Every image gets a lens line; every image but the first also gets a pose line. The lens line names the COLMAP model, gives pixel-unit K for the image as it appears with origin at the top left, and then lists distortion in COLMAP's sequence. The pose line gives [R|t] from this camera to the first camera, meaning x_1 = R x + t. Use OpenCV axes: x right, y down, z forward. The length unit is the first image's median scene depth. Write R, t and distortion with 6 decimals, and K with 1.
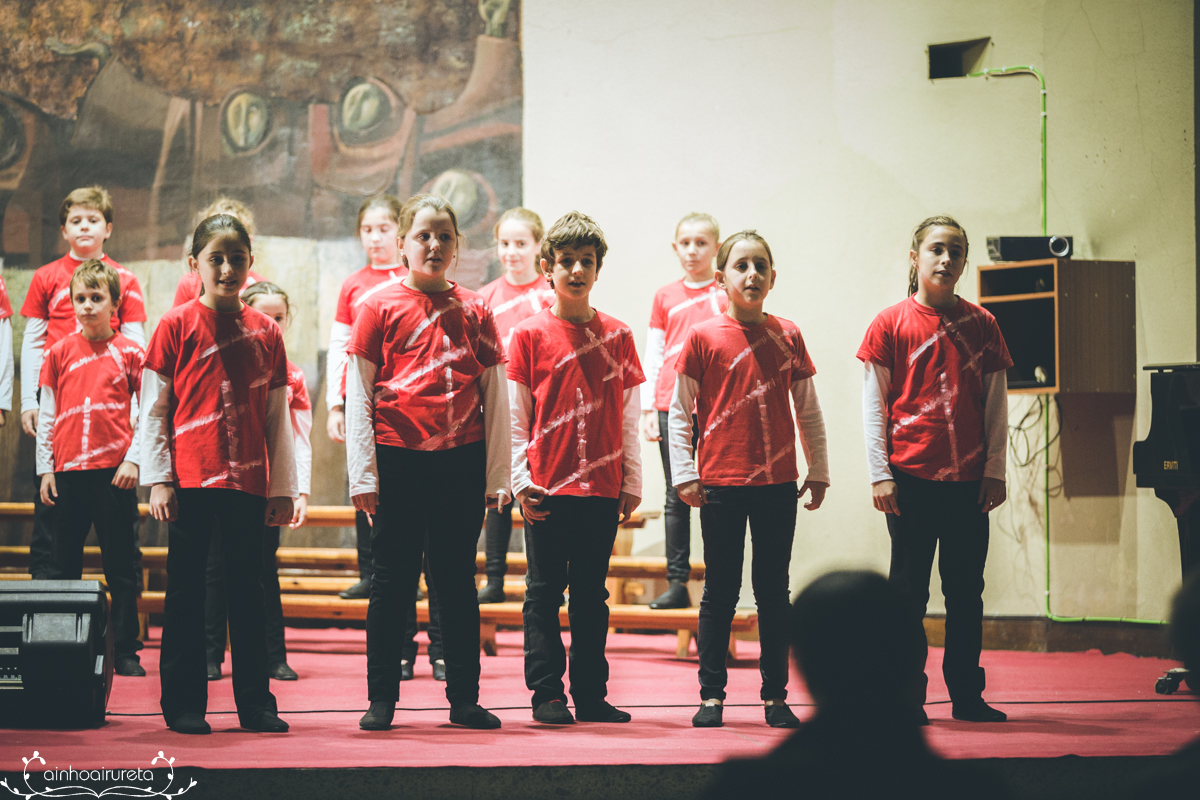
lens RADIAL K [[4755.1, 0, 600.7], [0, 4755.1, 400.7], [0, 0, 1]] dist [-0.139815, 0.000000]
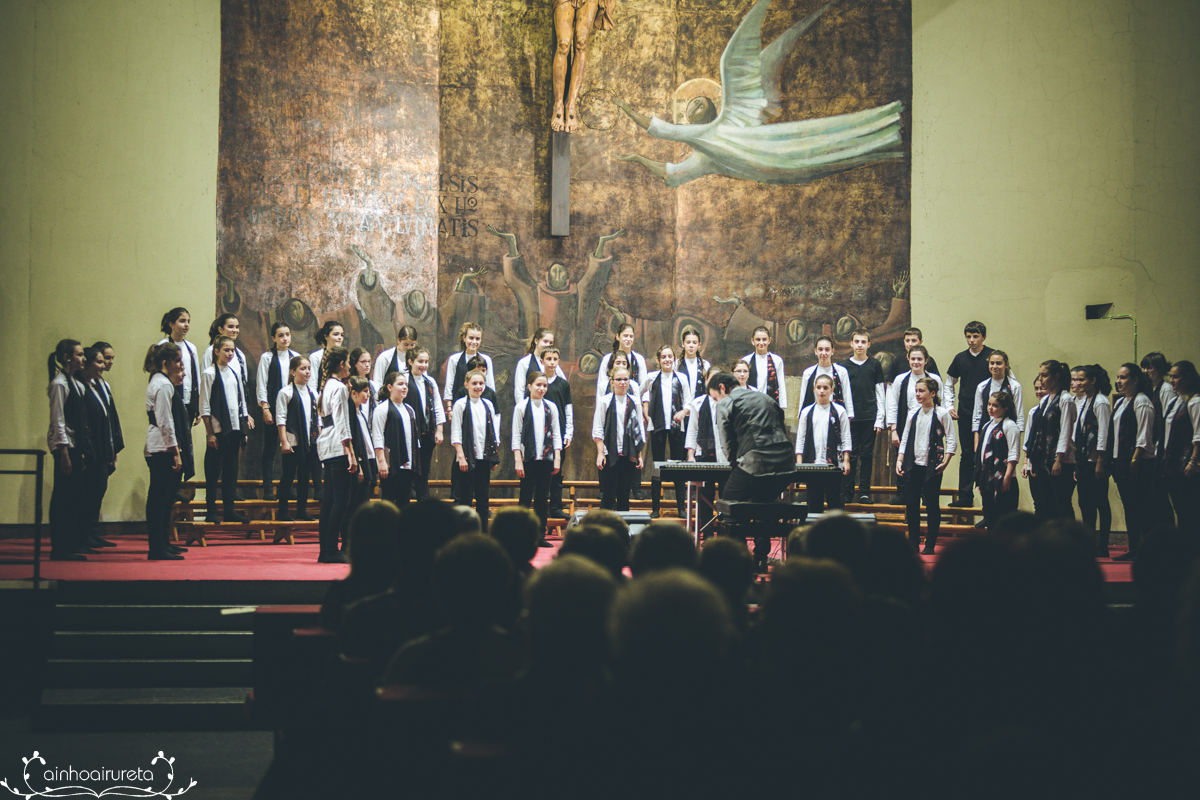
lens RADIAL K [[2422.0, 0, 596.0], [0, 2422.0, 404.5], [0, 0, 1]] dist [-0.011114, 0.000000]
pose [[0.999942, 0.010516, -0.002399, -0.177094], [-0.010542, 0.999884, -0.011004, -0.004853], [0.002283, 0.011029, 0.999937, -0.273768]]
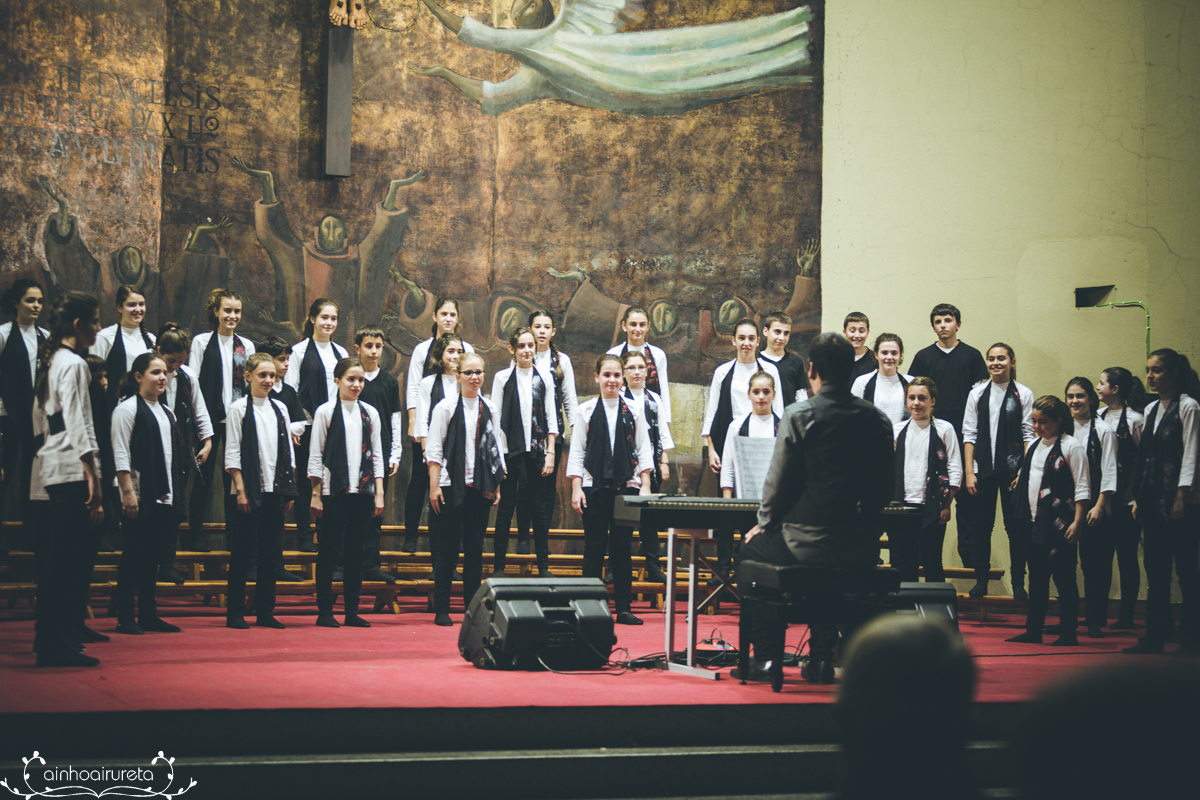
lens RADIAL K [[2422.0, 0, 599.2], [0, 2422.0, 394.0], [0, 0, 1]] dist [-0.011114, 0.000000]
pose [[0.984122, 0.026371, 0.175524, -0.259547], [-0.020413, 0.999155, -0.035664, 0.003080], [-0.176317, 0.031514, 0.983829, 0.102925]]
